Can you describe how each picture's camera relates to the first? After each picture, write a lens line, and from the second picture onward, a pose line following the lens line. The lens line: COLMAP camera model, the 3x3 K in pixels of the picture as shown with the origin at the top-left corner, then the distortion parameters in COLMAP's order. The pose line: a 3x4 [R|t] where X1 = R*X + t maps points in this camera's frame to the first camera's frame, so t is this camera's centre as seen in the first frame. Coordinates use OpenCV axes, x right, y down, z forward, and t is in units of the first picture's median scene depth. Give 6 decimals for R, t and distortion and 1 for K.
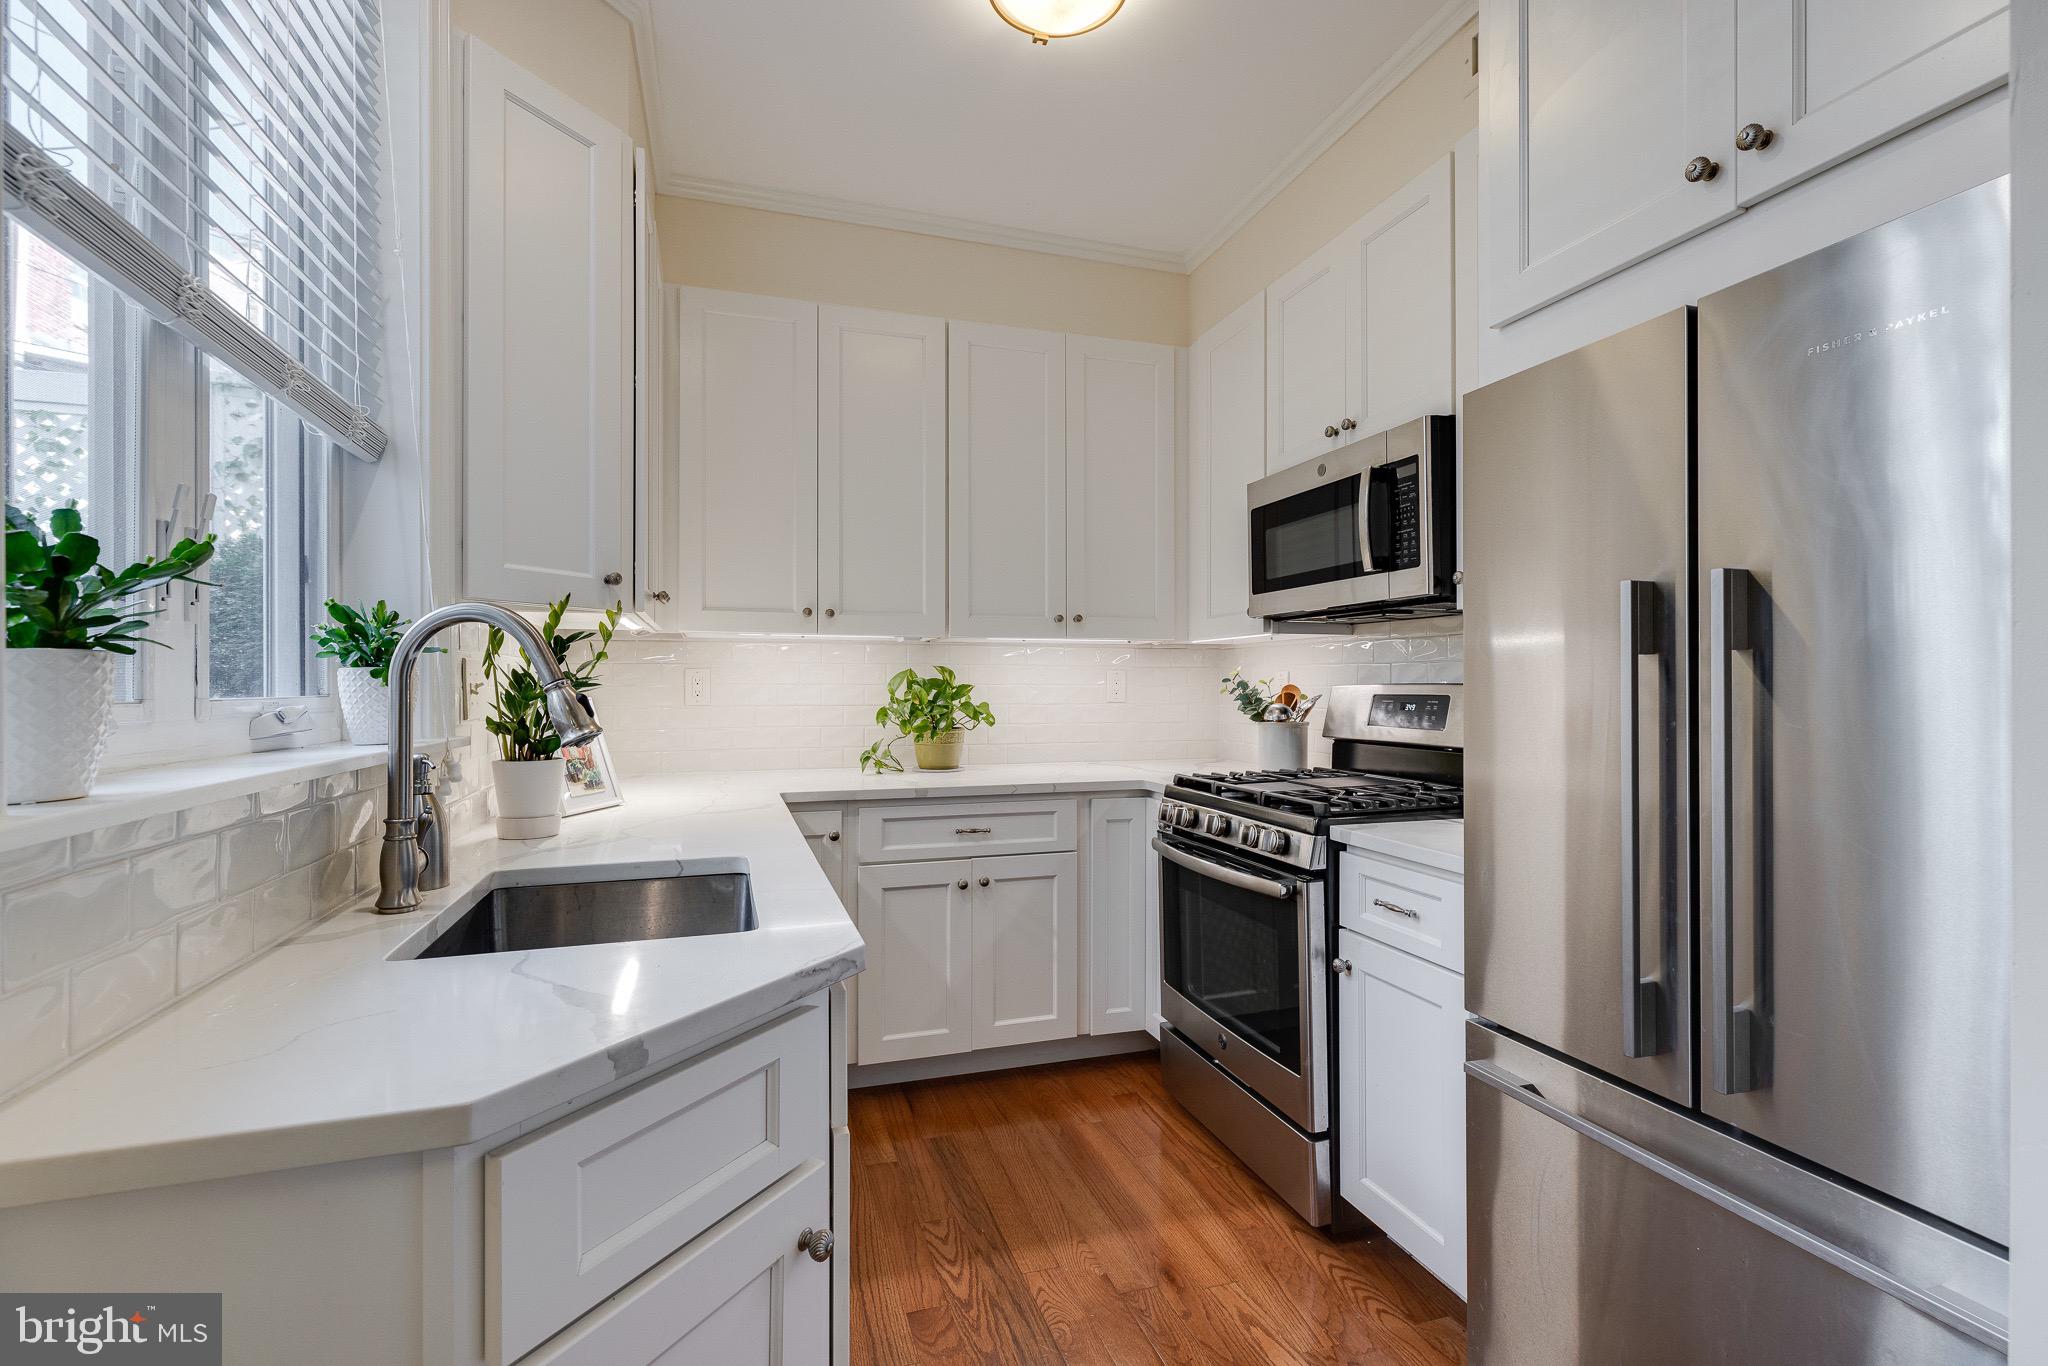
lens RADIAL K [[931.2, 0, 1029.9], [0, 931.2, 683.4], [0, 0, 1]] dist [0.001310, 0.000334]
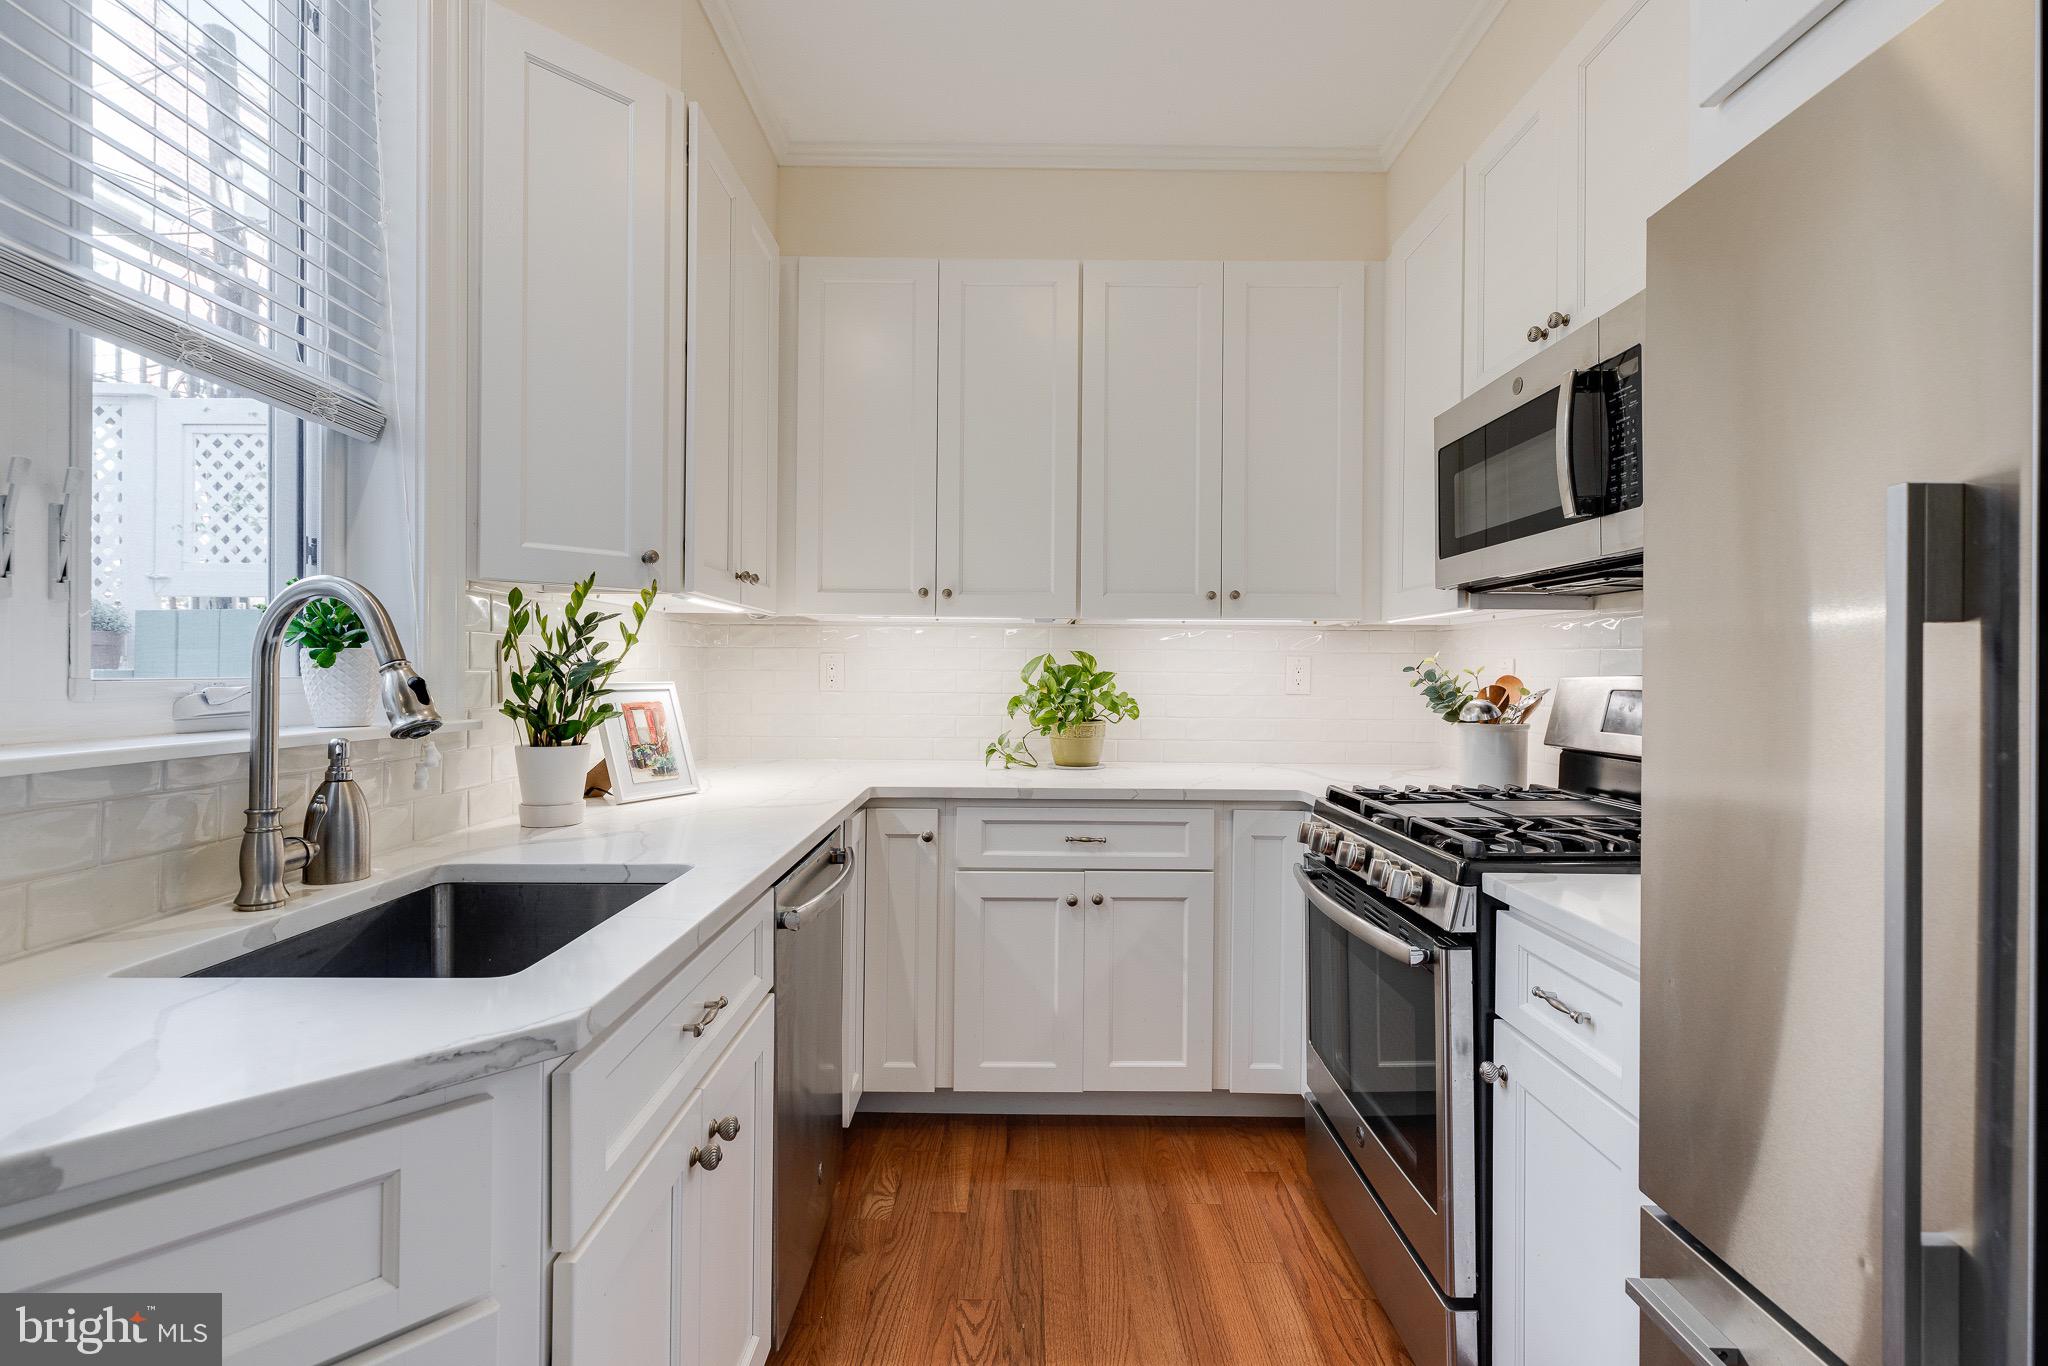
lens RADIAL K [[931.2, 0, 1019.0], [0, 931.2, 672.8], [0, 0, 1]] dist [0.001310, 0.000334]
pose [[0.951416, 0.008742, -0.307785, 0.166219], [-0.008063, 0.999961, 0.003478, -0.000506], [0.307803, -0.000827, 0.951450, 0.172356]]
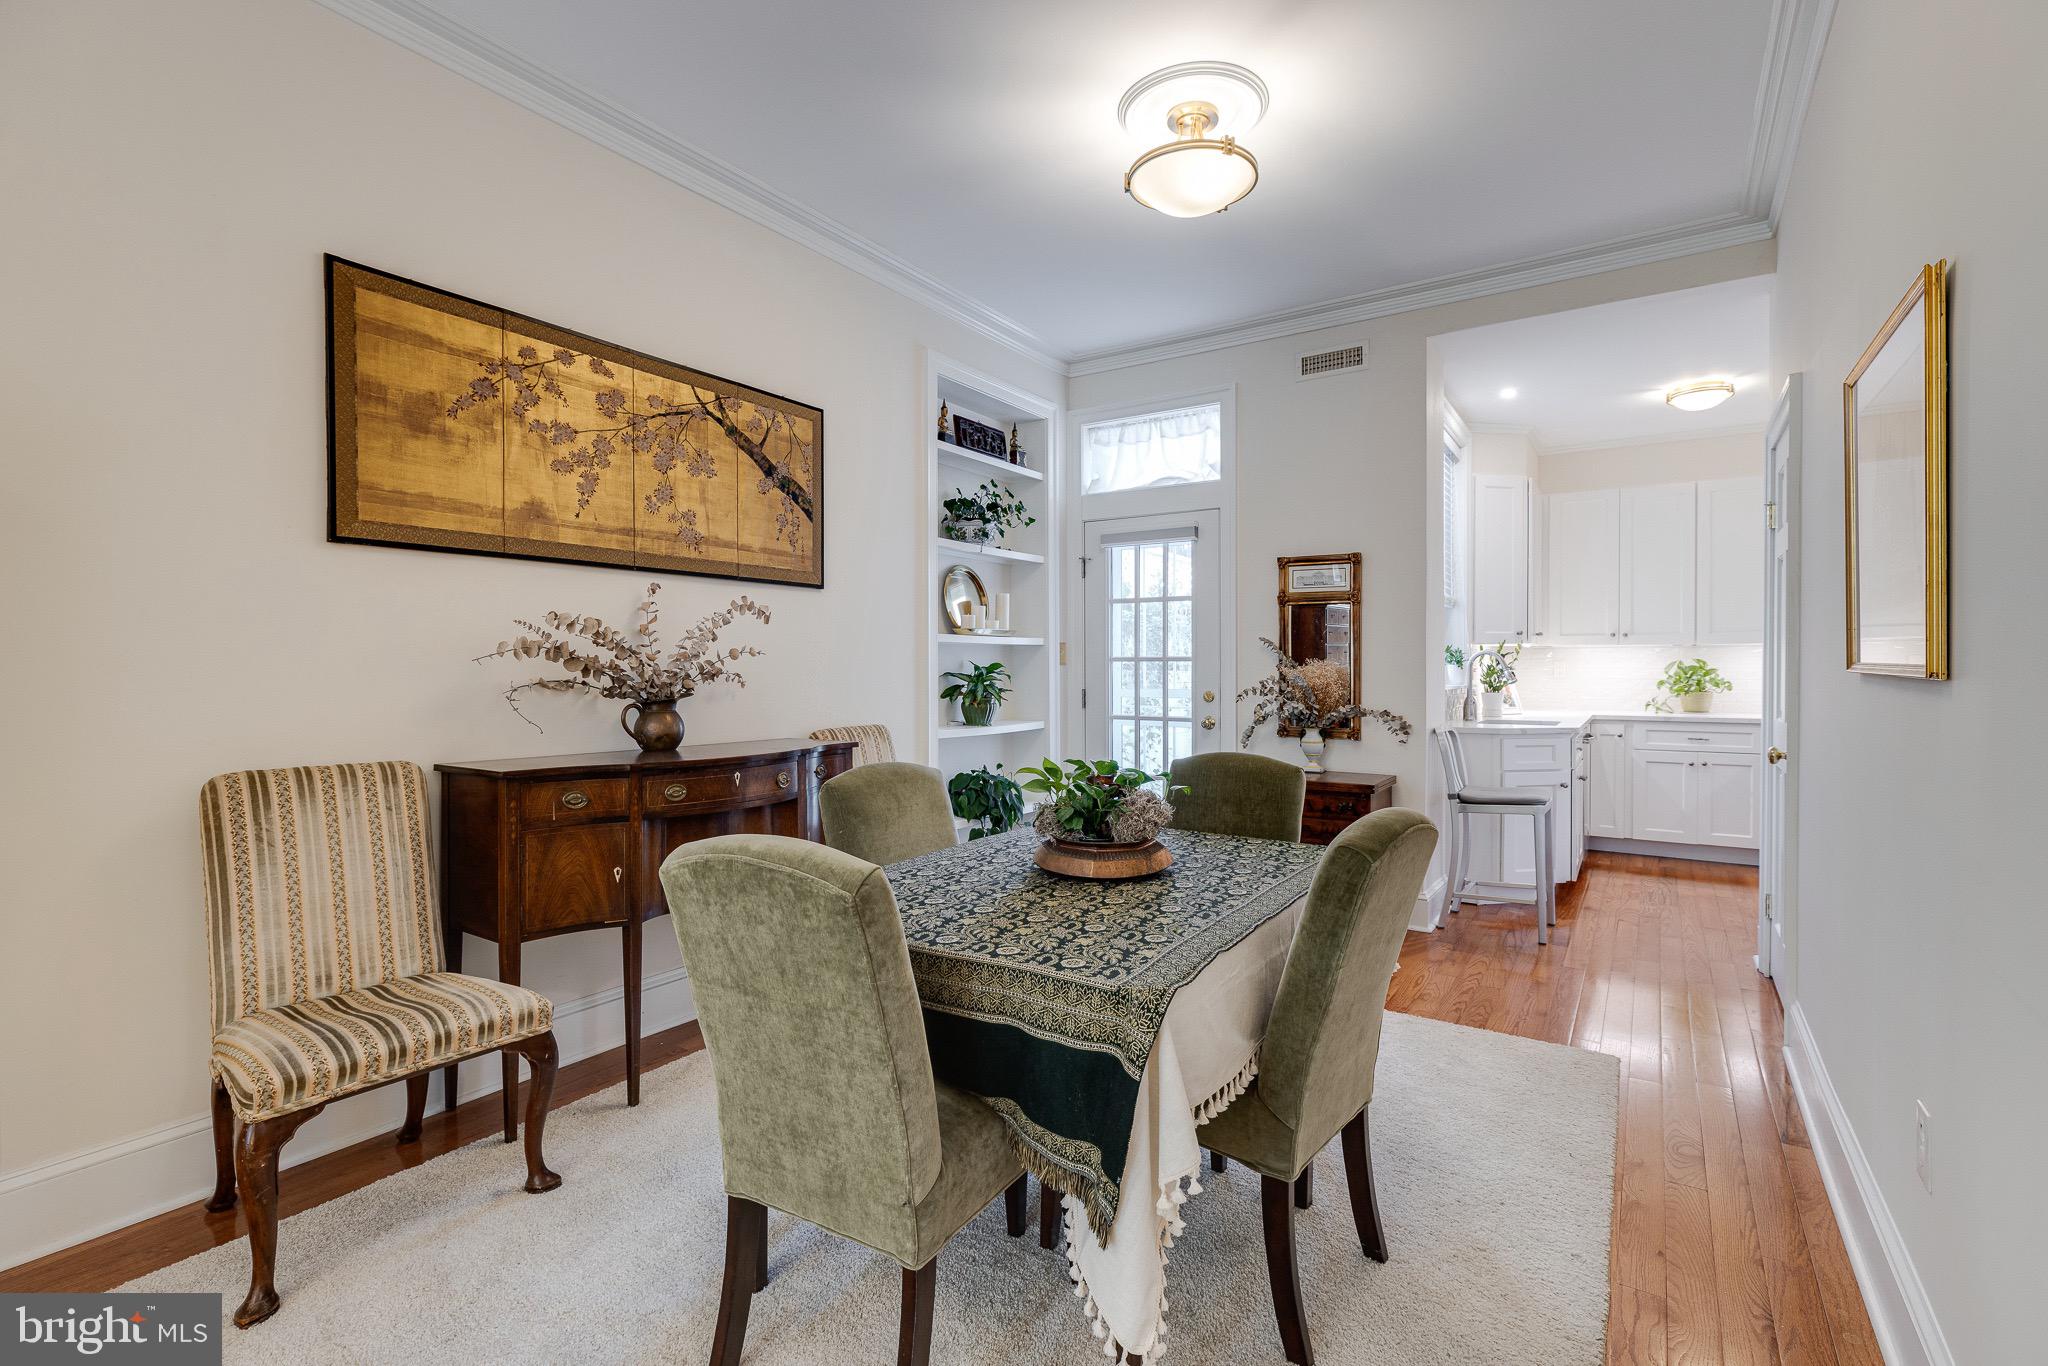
lens RADIAL K [[931.2, 0, 1013.1], [0, 931.2, 678.9], [0, 0, 1]] dist [0.001310, 0.000334]
pose [[0.610629, 0.007733, -0.791879, 0.746462], [0.002370, 0.999930, 0.011593, -0.004520], [0.791914, -0.008955, 0.610568, -1.703032]]
